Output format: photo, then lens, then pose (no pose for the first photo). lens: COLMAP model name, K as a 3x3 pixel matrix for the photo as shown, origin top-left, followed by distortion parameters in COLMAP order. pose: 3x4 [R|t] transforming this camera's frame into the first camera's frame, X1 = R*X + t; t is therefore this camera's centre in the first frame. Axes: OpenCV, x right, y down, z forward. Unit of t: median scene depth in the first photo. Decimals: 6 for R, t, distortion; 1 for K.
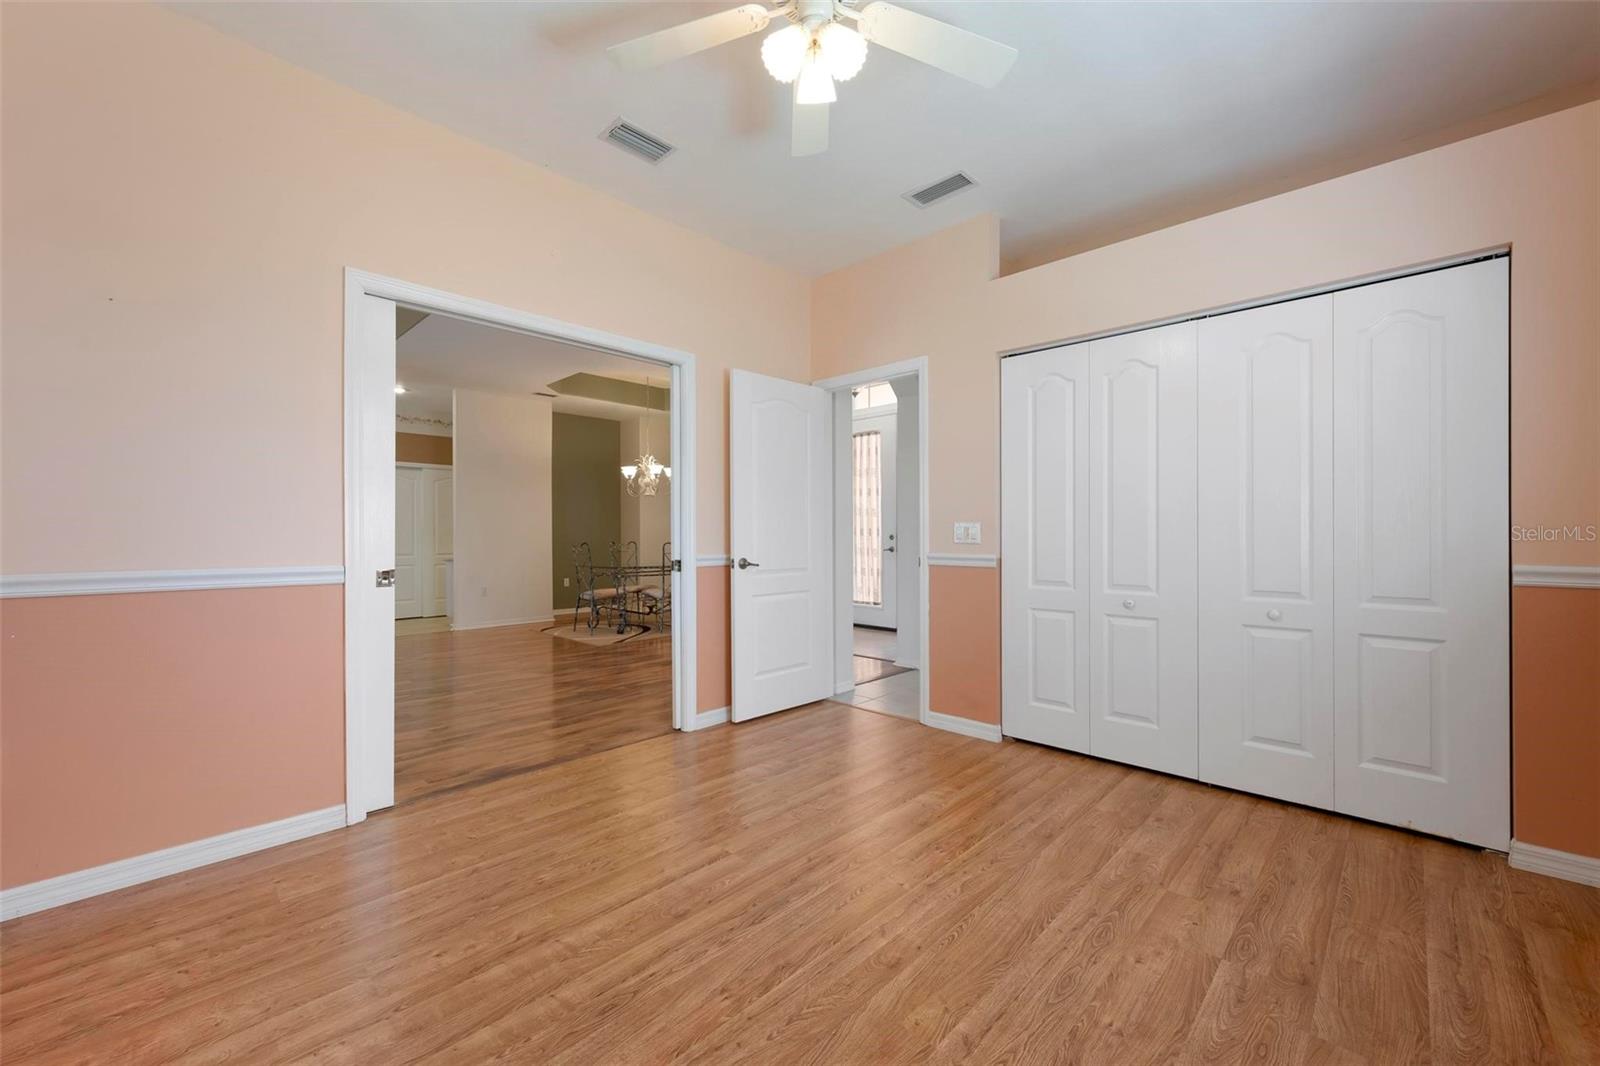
lens RADIAL K [[629.8, 0, 800.0], [0, 629.8, 533.0], [0, 0, 1]] dist [-0.002023, -0.000094]
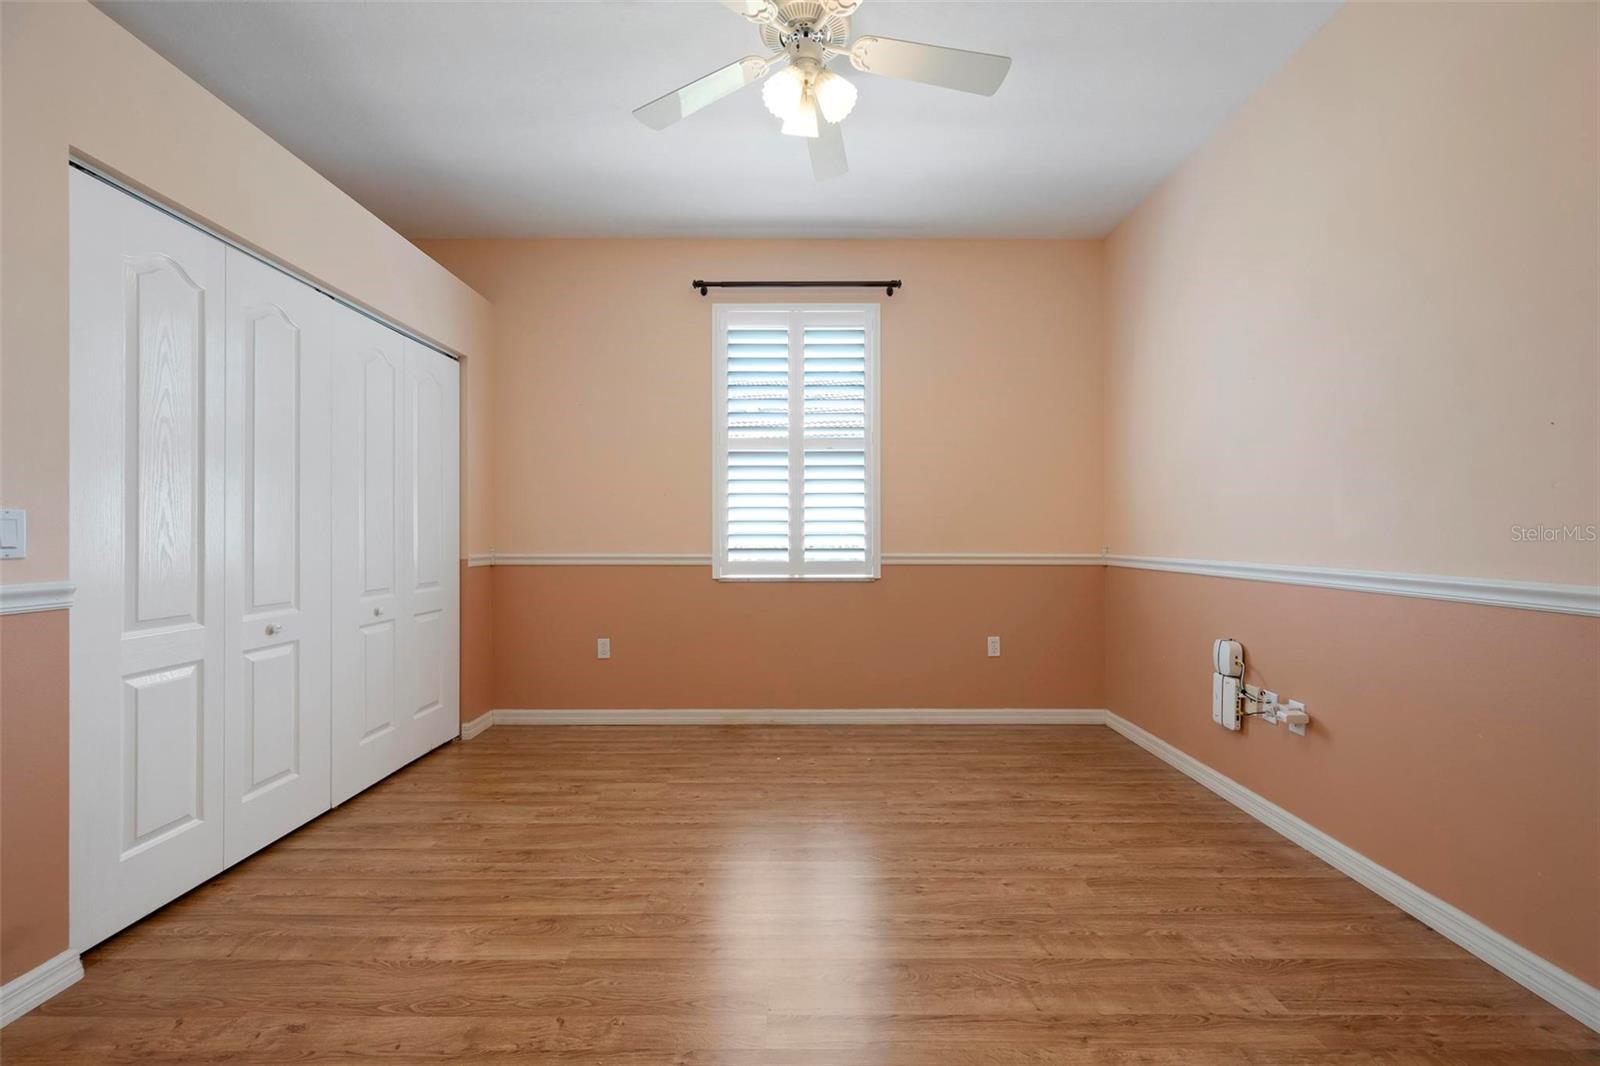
lens RADIAL K [[629.8, 0, 800.0], [0, 629.8, 533.0], [0, 0, 1]] dist [-0.002023, -0.000094]
pose [[-0.693380, 0.003836, 0.720562, -0.631539], [-0.000013, 0.999986, -0.005335, 0.002660], [-0.720572, -0.003709, -0.693370, 1.482283]]
